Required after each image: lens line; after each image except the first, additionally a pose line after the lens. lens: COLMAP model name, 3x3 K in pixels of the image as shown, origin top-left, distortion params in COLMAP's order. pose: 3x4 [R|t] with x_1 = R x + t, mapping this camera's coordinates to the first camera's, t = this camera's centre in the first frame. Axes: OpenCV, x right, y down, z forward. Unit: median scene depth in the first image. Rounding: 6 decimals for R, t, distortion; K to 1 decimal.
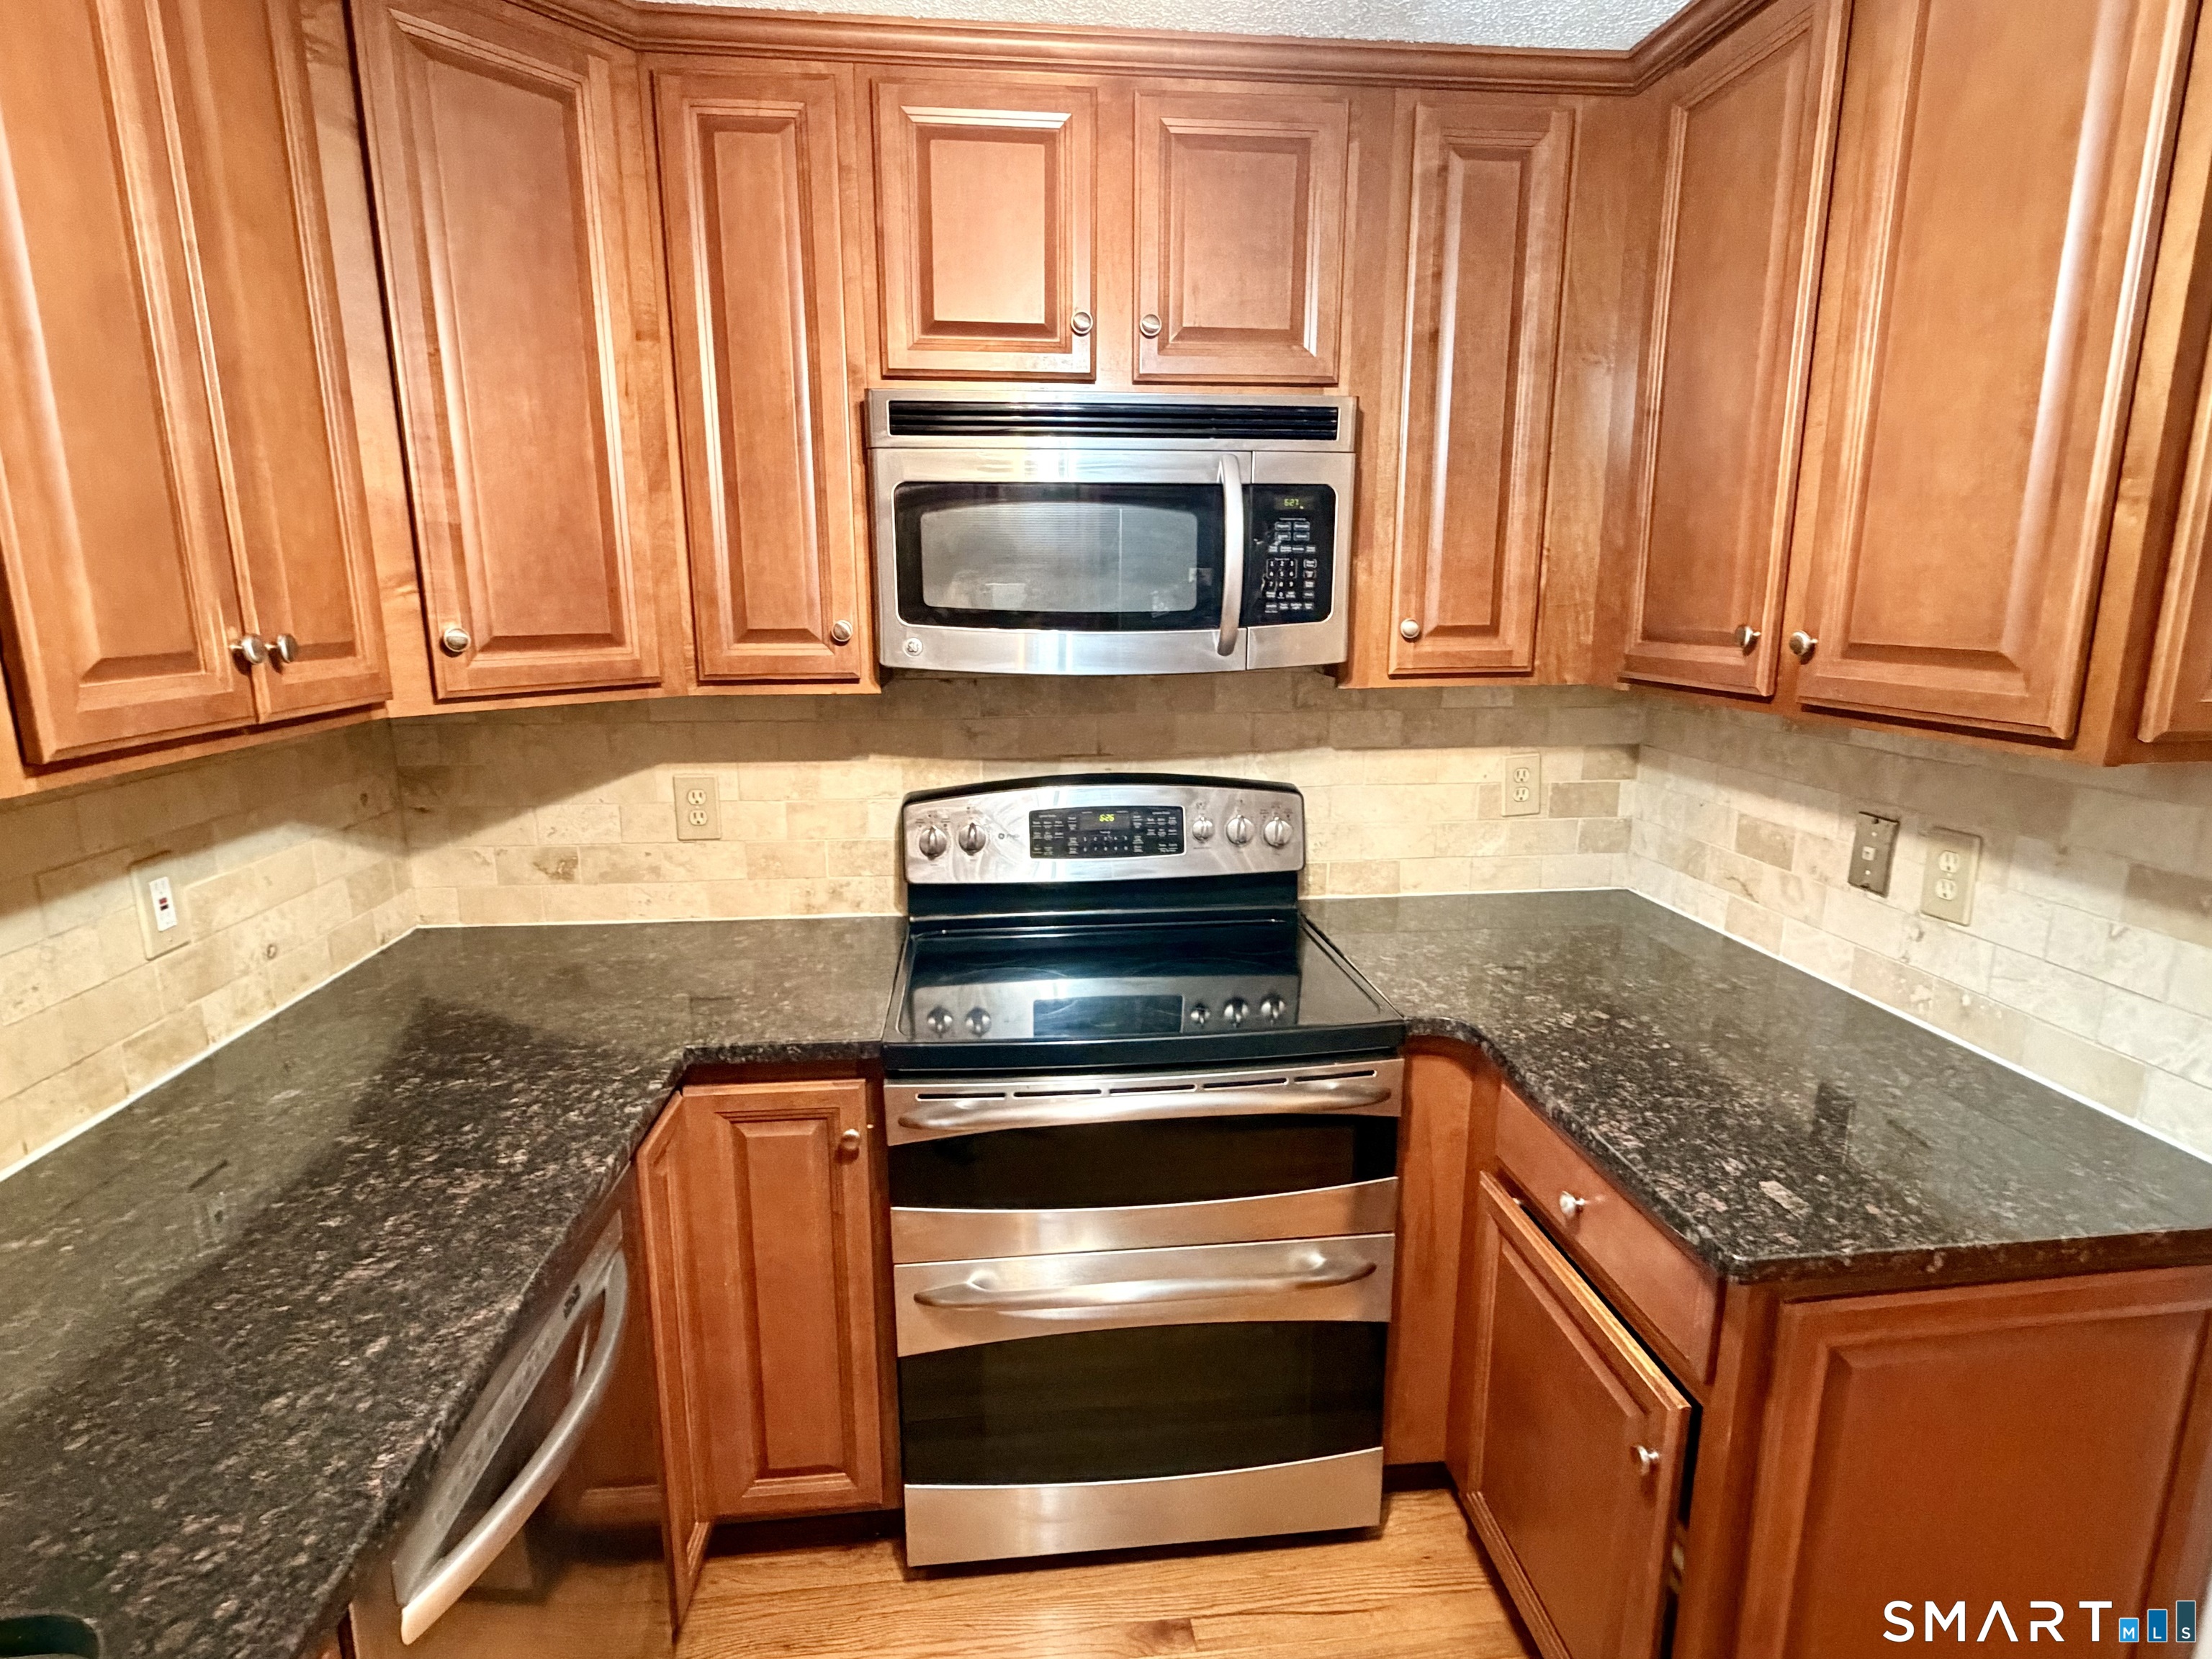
lens RADIAL K [[1134.7, 0, 1109.4], [0, 1134.7, 834.2], [0, 0, 1]] dist [0.002595, 0.000061]
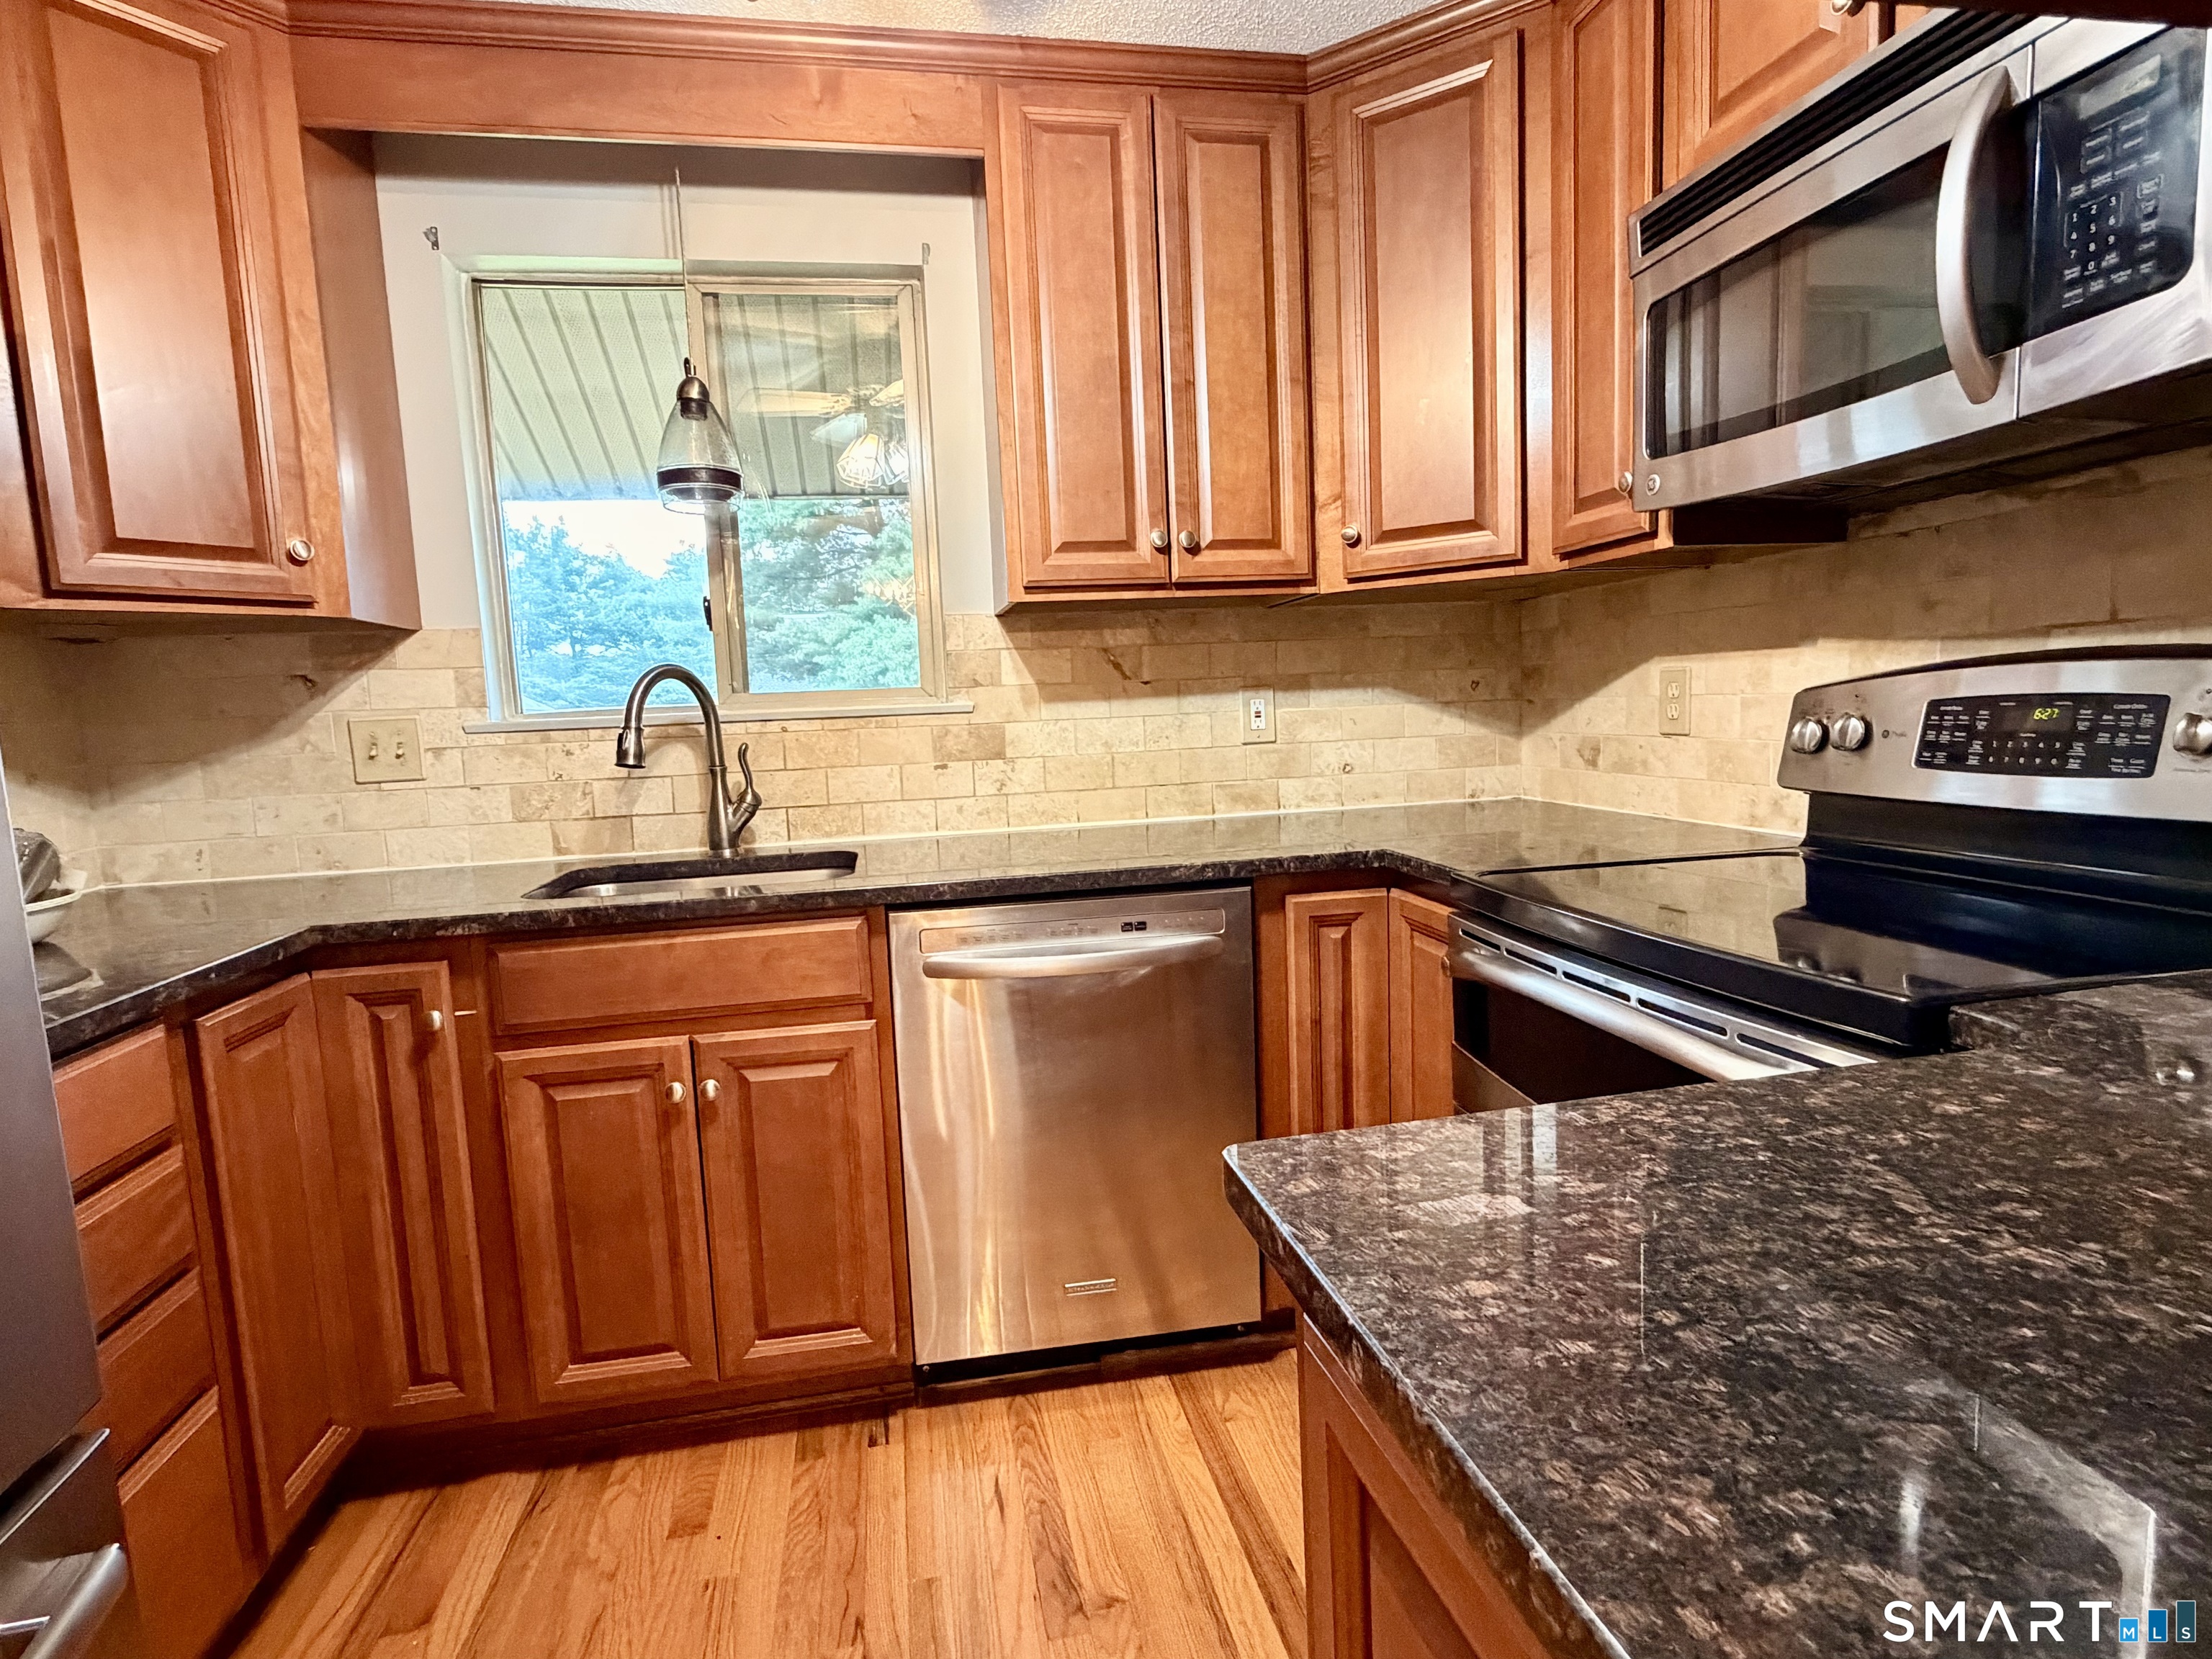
lens RADIAL K [[1134.7, 0, 1099.4], [0, 1134.7, 825.1], [0, 0, 1]] dist [0.002595, 0.000061]
pose [[0.079442, 0.104294, -0.991369, 0.601733], [-0.163731, 0.982370, 0.090227, 0.076892], [0.983301, 0.155150, 0.095118, 0.438522]]
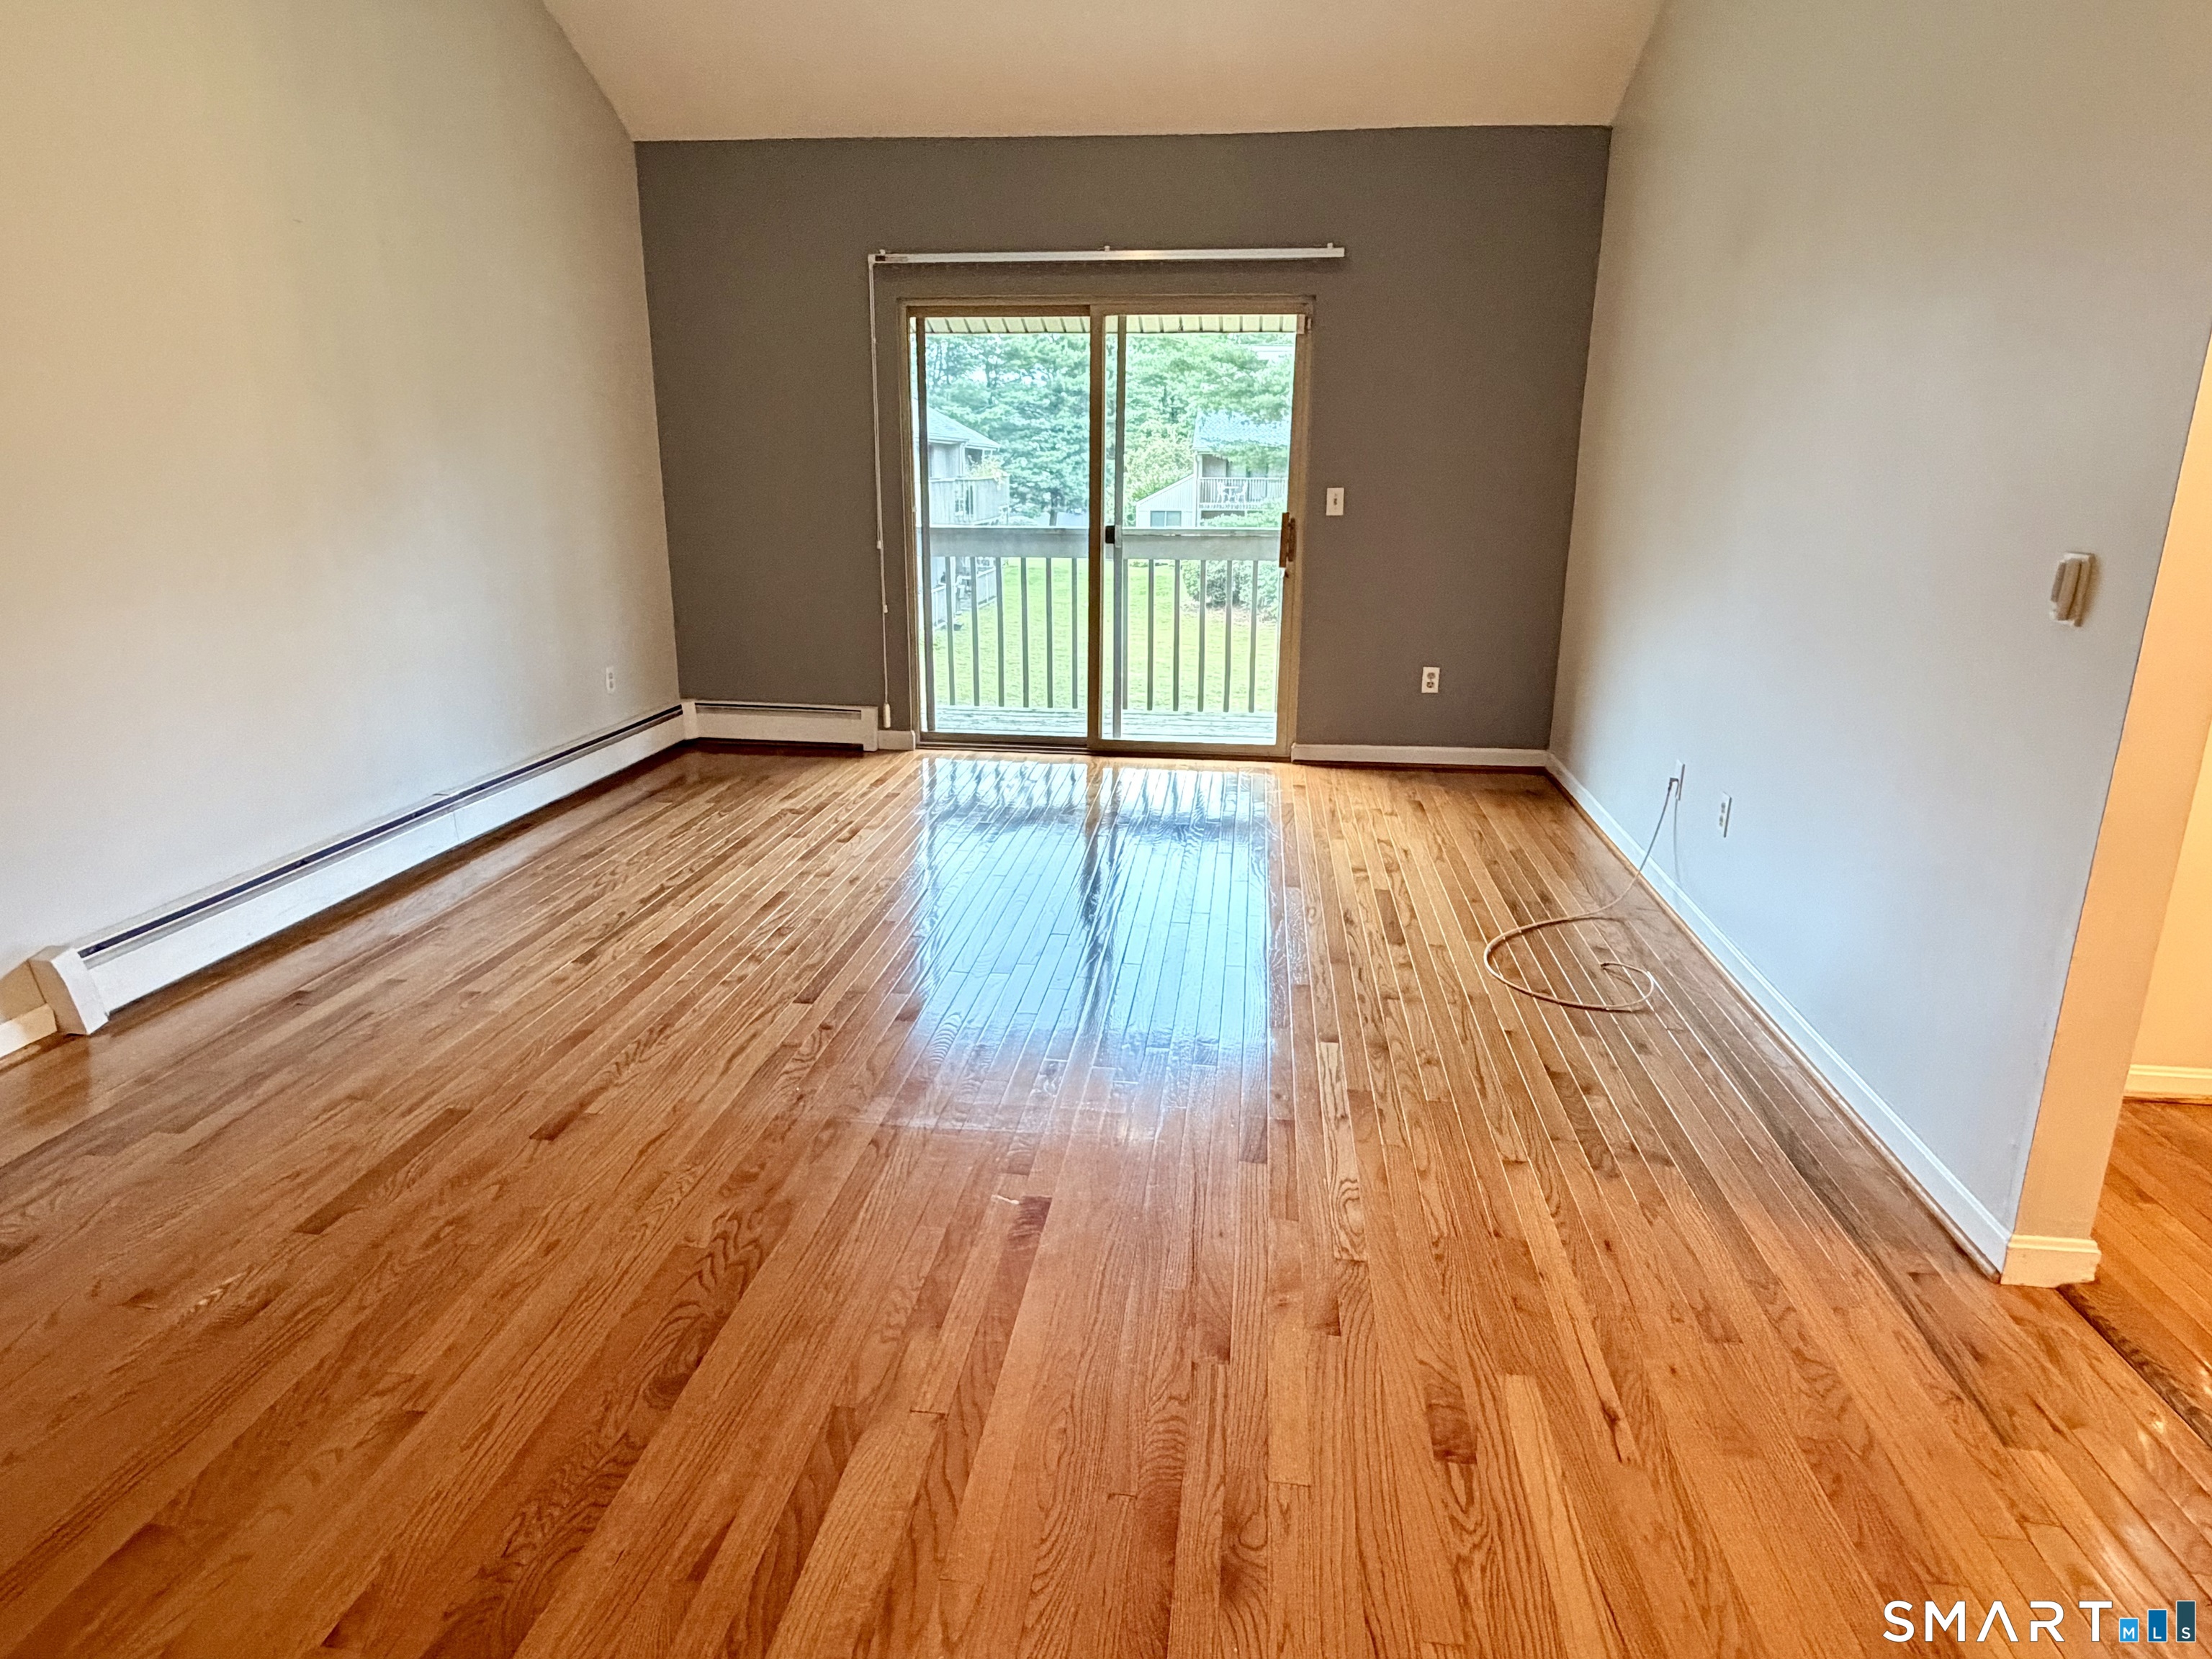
lens RADIAL K [[1310.3, 0, 1107.4], [0, 1310.3, 822.8], [0, 0, 1]] dist [0.003836, 0.000710]
pose [[-0.226859, 0.259841, -0.938625, 2.181347], [-0.205646, 0.929243, 0.306947, 0.252138], [0.951969, 0.262658, -0.157372, -0.753906]]
